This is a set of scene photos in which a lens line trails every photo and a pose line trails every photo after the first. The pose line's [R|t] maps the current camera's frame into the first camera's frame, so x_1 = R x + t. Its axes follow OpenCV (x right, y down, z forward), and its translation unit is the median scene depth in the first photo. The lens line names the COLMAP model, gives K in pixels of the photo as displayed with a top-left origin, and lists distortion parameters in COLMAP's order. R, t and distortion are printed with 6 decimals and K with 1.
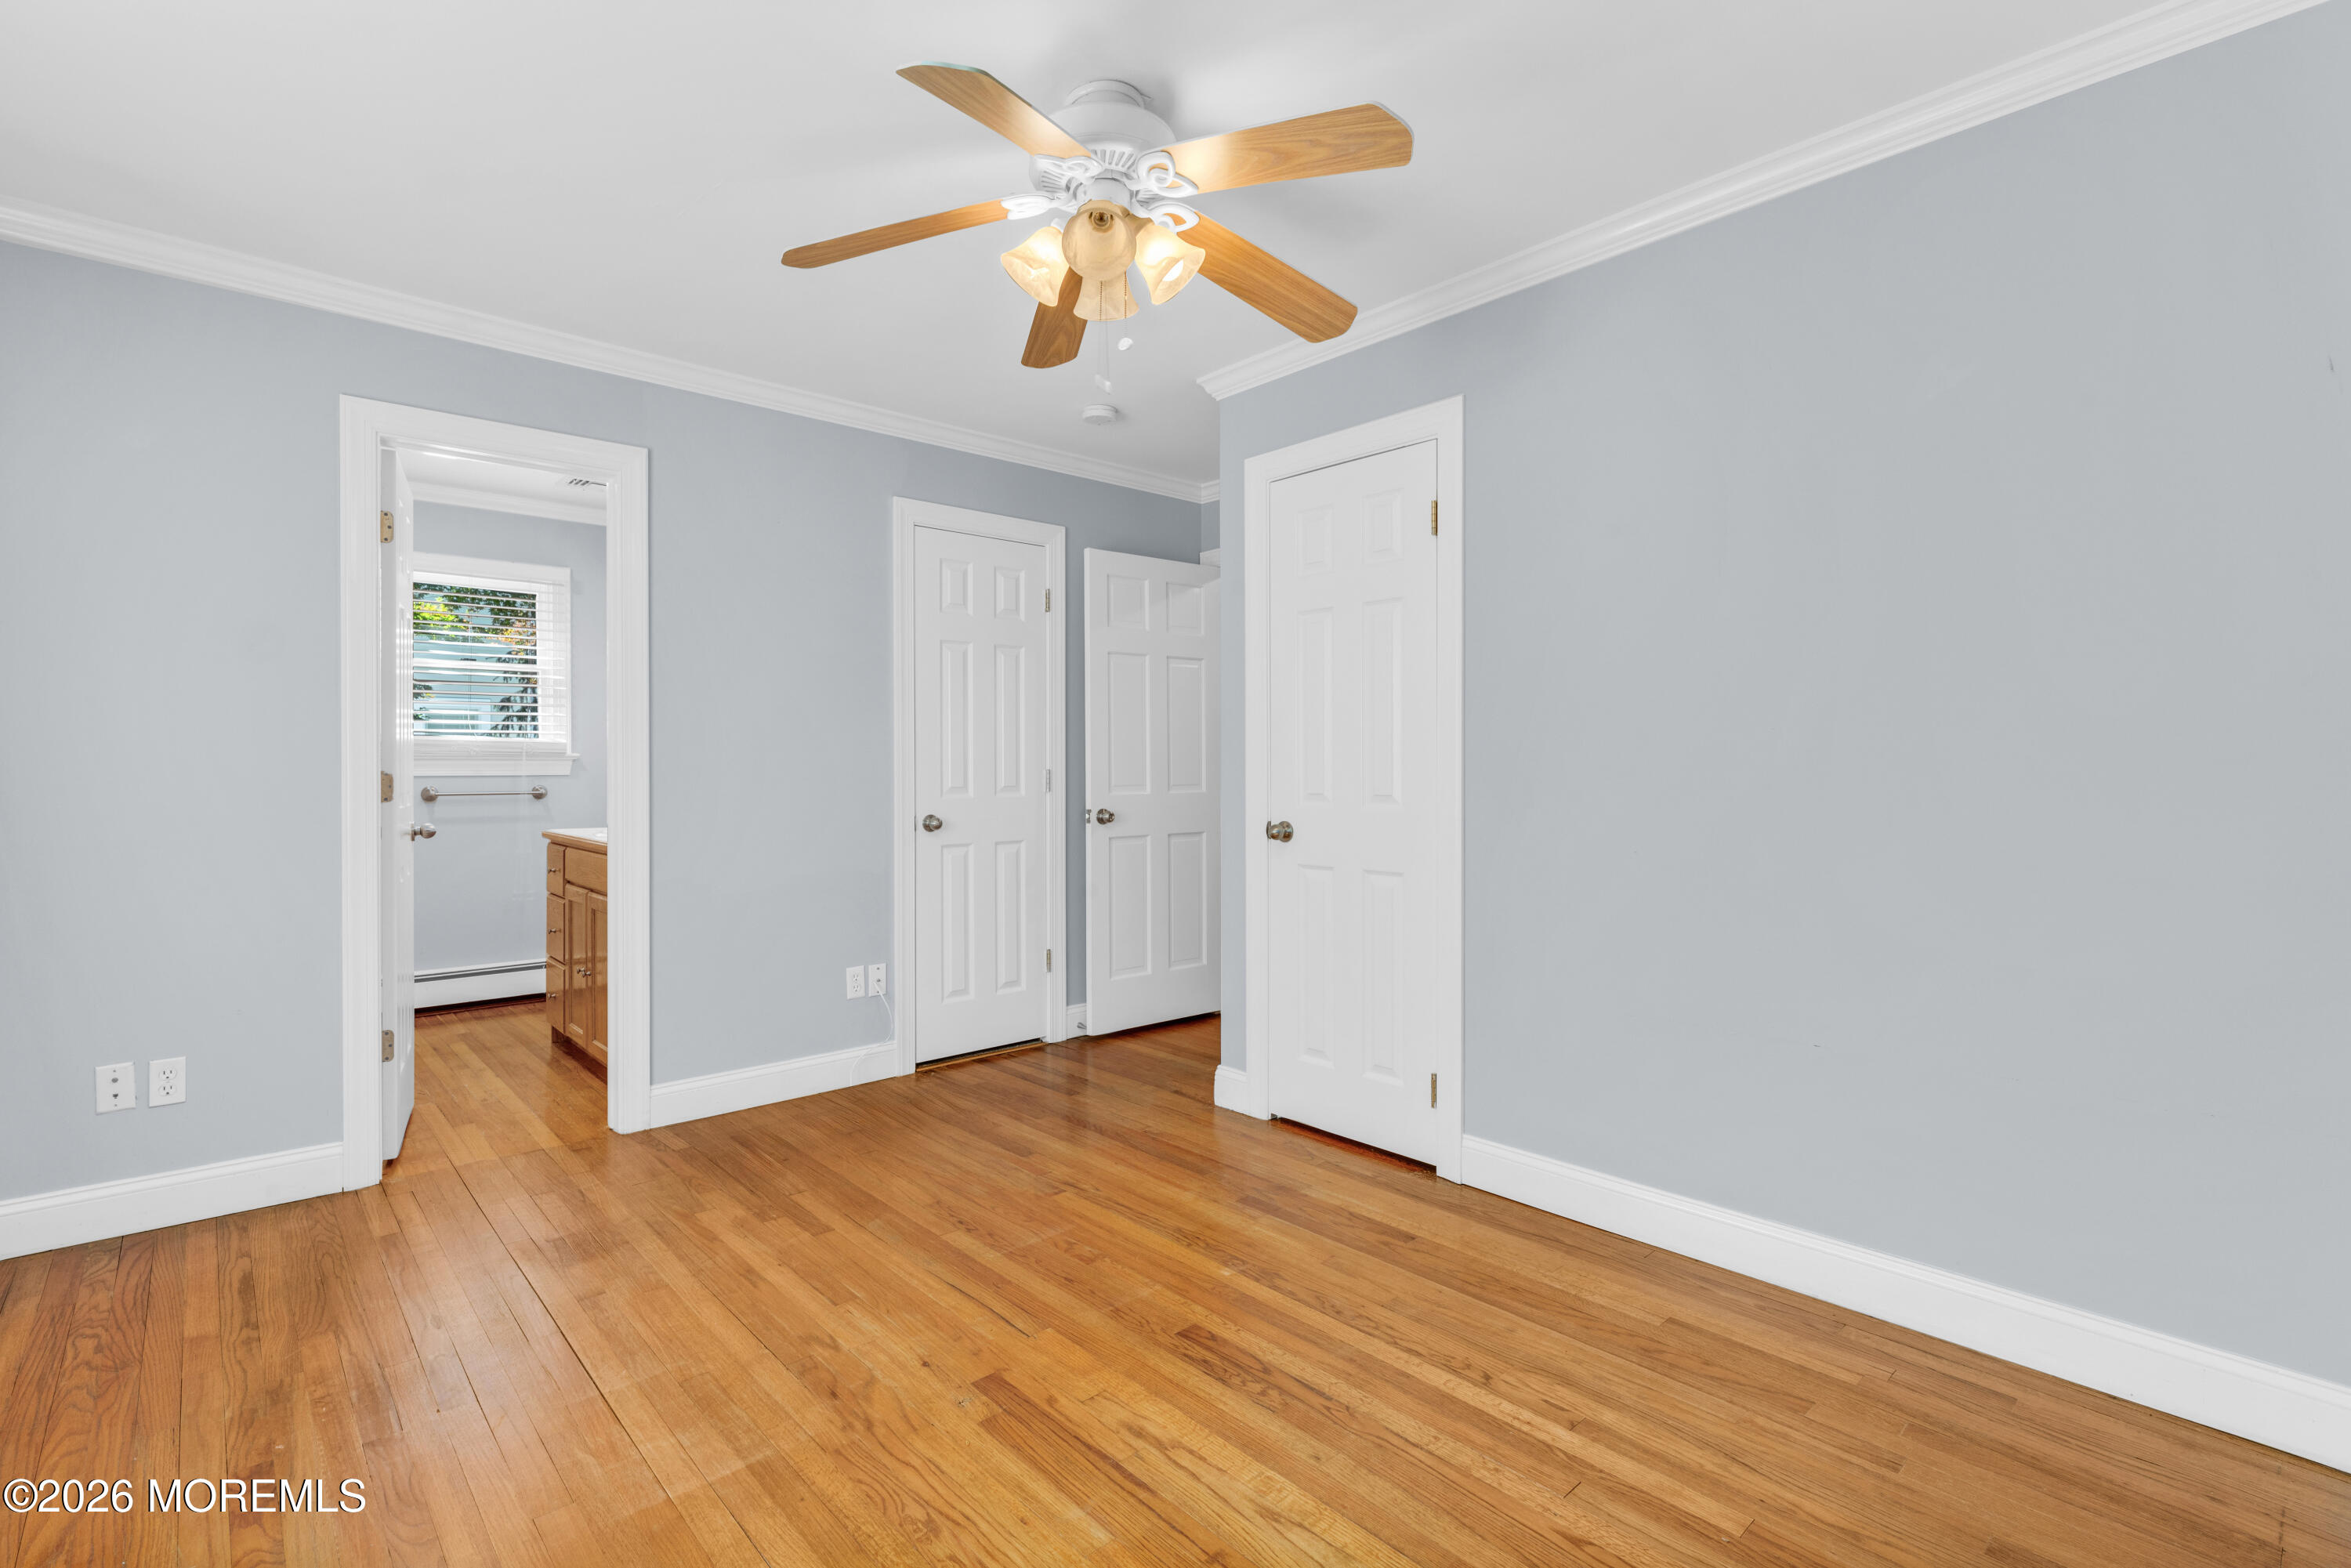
lens RADIAL K [[1081.5, 0, 1155.1], [0, 1081.5, 776.3], [0, 0, 1]] dist [-0.002004, -0.000016]
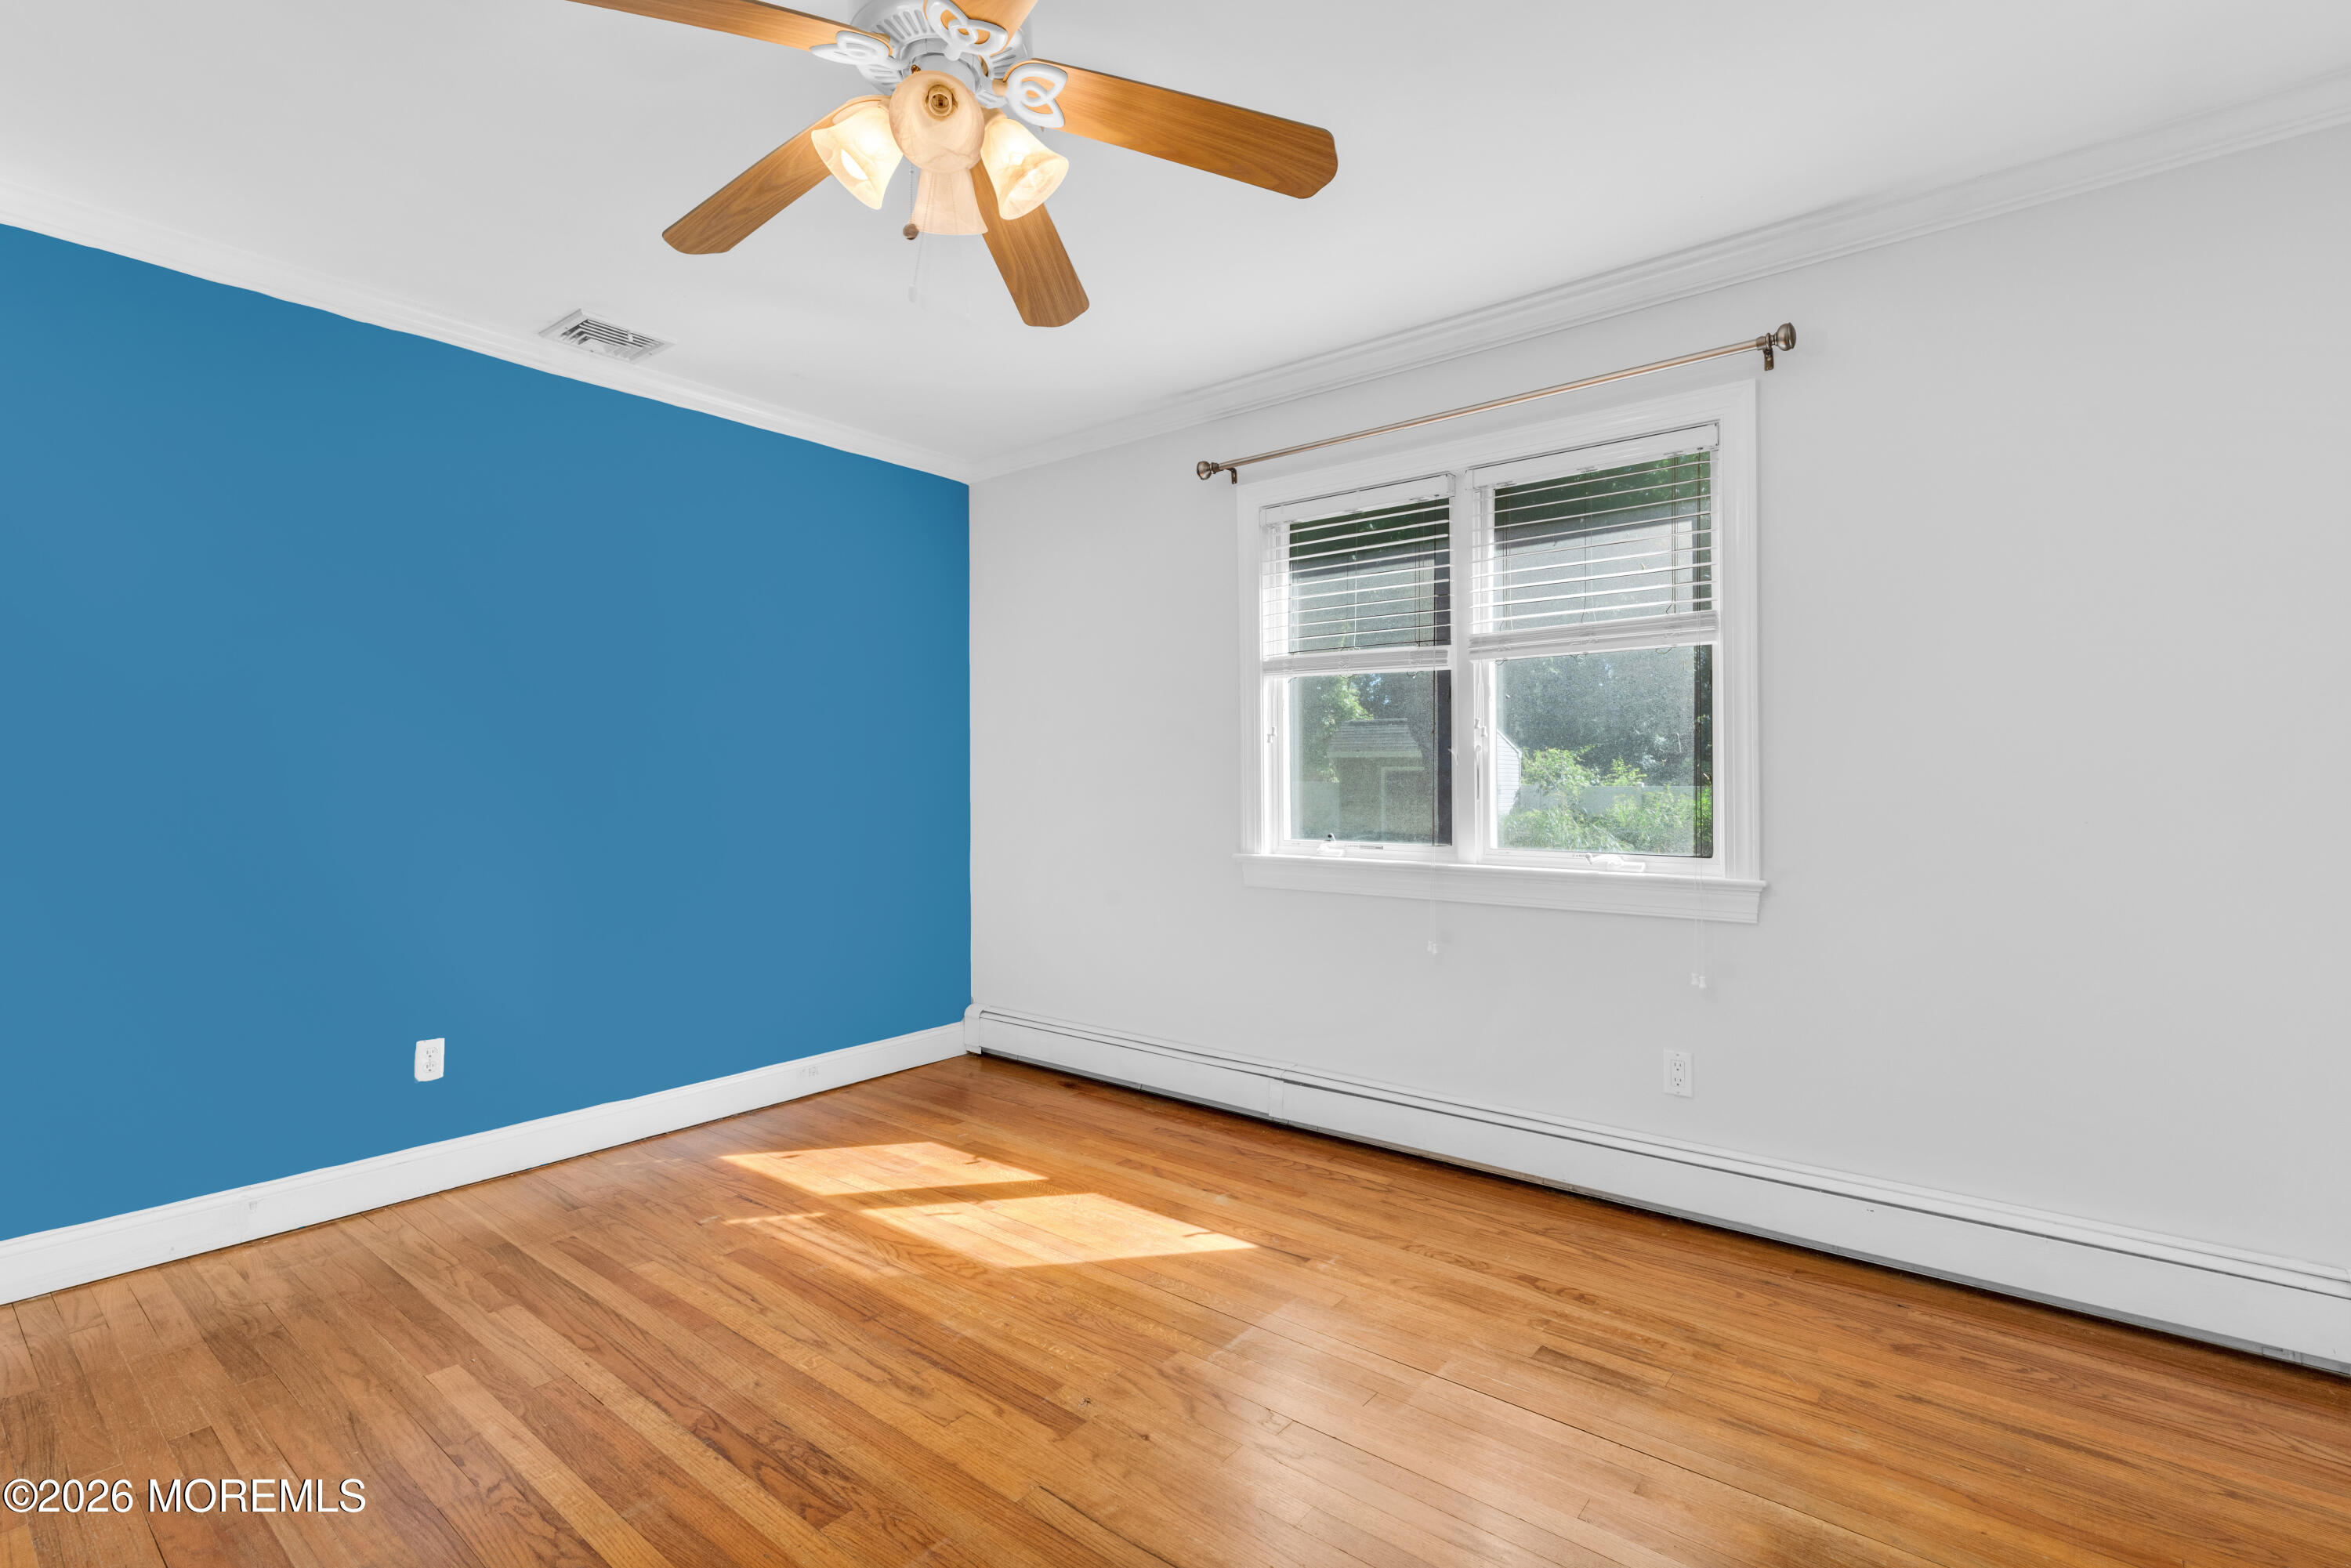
lens RADIAL K [[1081.5, 0, 1178.2], [0, 1081.5, 772.7], [0, 0, 1]] dist [-0.002004, -0.000016]
pose [[-0.987866, 0.002761, -0.155287, -0.105911], [0.002008, 0.999985, 0.005009, -0.020747], [0.155299, 0.004637, -0.987857, 2.013661]]
